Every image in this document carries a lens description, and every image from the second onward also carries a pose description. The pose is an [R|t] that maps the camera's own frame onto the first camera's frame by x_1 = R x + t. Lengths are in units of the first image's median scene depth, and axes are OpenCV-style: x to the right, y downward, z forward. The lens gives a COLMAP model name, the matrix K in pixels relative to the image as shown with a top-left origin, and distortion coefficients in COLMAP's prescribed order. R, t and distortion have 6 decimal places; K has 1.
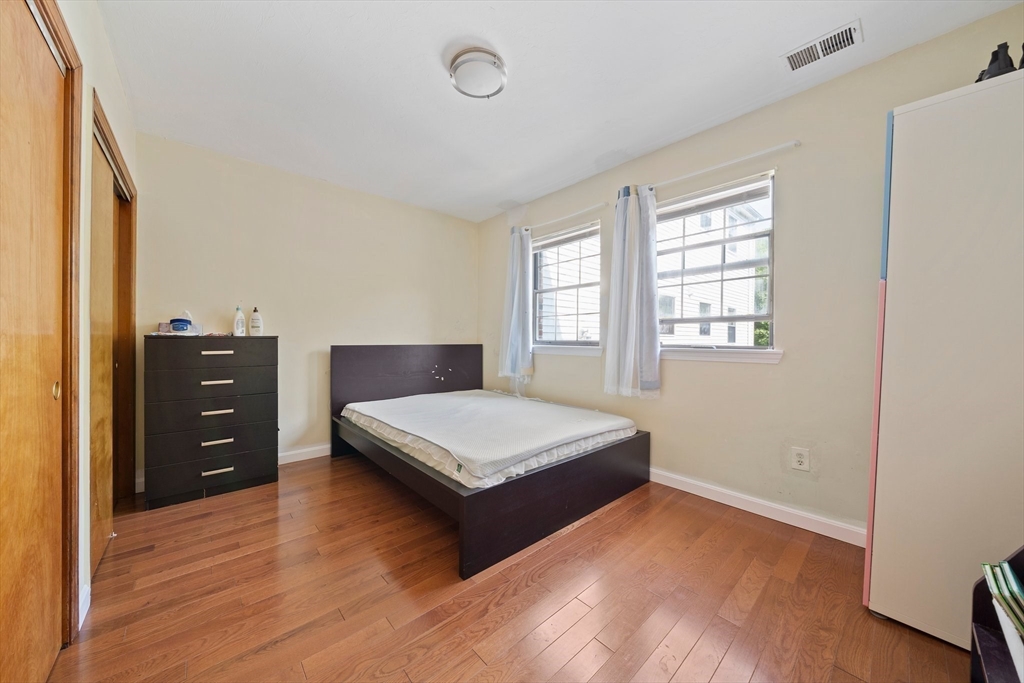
lens RADIAL K [[355.5, 0, 507.6], [0, 355.5, 340.7], [0, 0, 1]] dist [-0.001654, -0.000100]
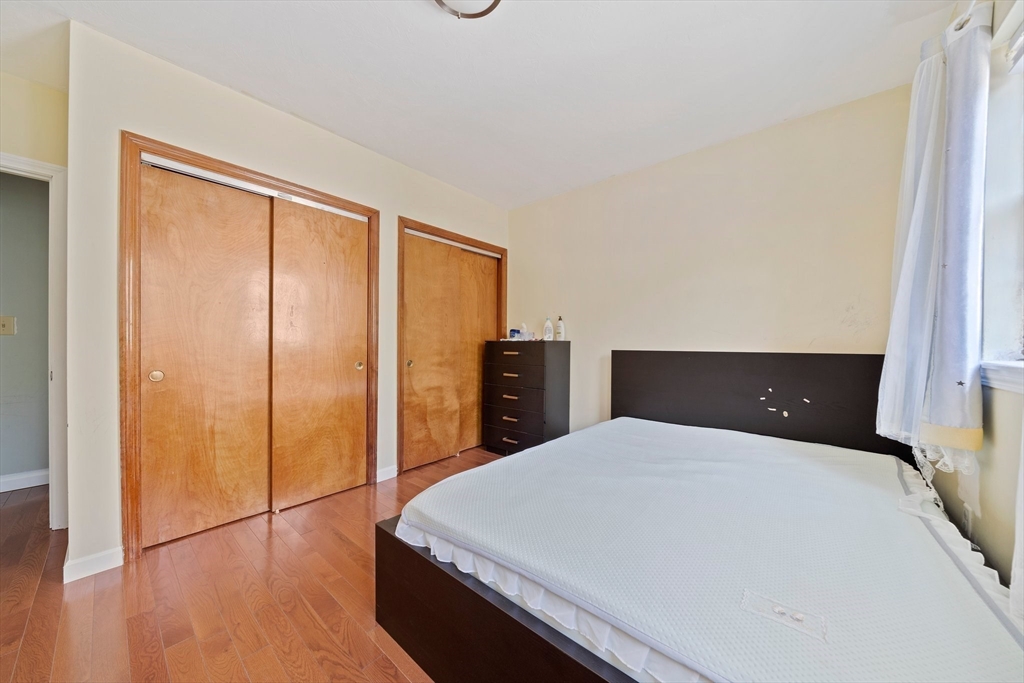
lens RADIAL K [[355.5, 0, 507.6], [0, 355.5, 340.7], [0, 0, 1]] dist [-0.001654, -0.000100]
pose [[0.117142, -0.007421, -0.993087, 0.447740], [-0.005667, 0.999951, -0.008141, -0.002684], [0.993099, 0.006581, 0.117095, 0.692920]]
